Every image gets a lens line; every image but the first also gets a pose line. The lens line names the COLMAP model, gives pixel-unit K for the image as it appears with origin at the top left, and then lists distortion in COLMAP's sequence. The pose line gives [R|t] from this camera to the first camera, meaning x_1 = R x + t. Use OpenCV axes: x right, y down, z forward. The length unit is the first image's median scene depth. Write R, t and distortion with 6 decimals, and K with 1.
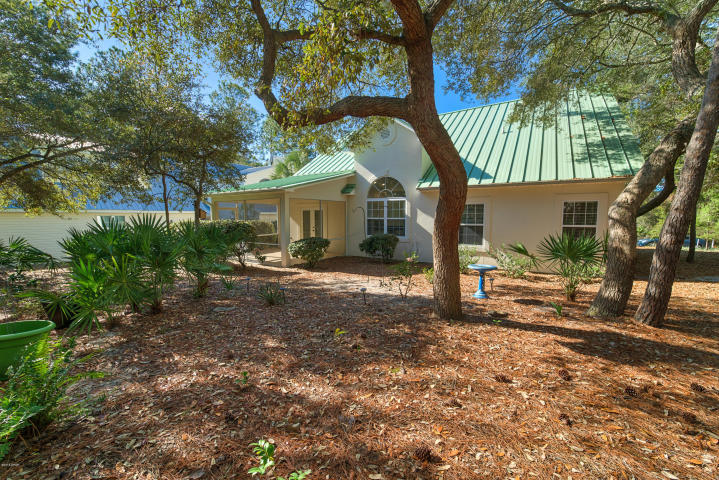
lens RADIAL K [[292.0, 0, 355.0], [0, 292.0, 239.3], [0, 0, 1]] dist [-0.014016, -0.000682]
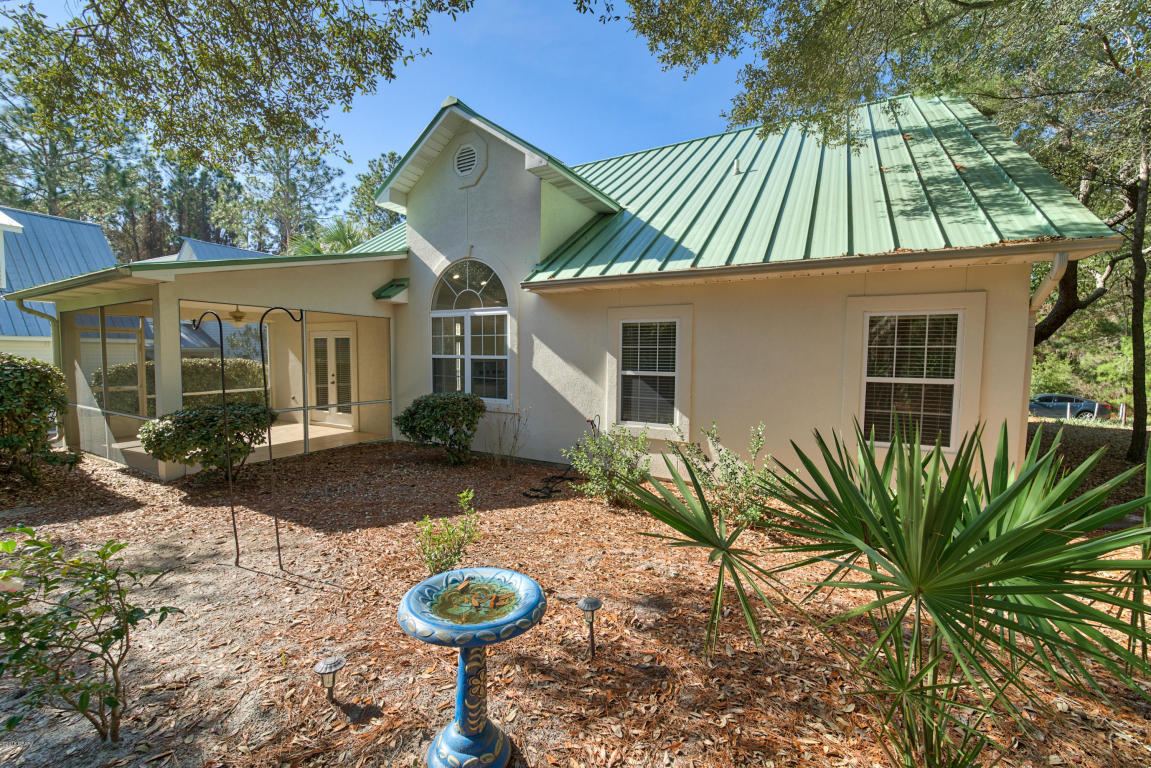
lens RADIAL K [[455.0, 0, 575.5], [0, 455.0, 384.0], [0, 0, 1]] dist [-0.000346, 0.000000]
pose [[0.997708, 0.010339, 0.066876, 0.260775], [-0.008838, 0.999703, -0.022690, -0.020694], [-0.067091, 0.022047, 0.997503, 0.379368]]
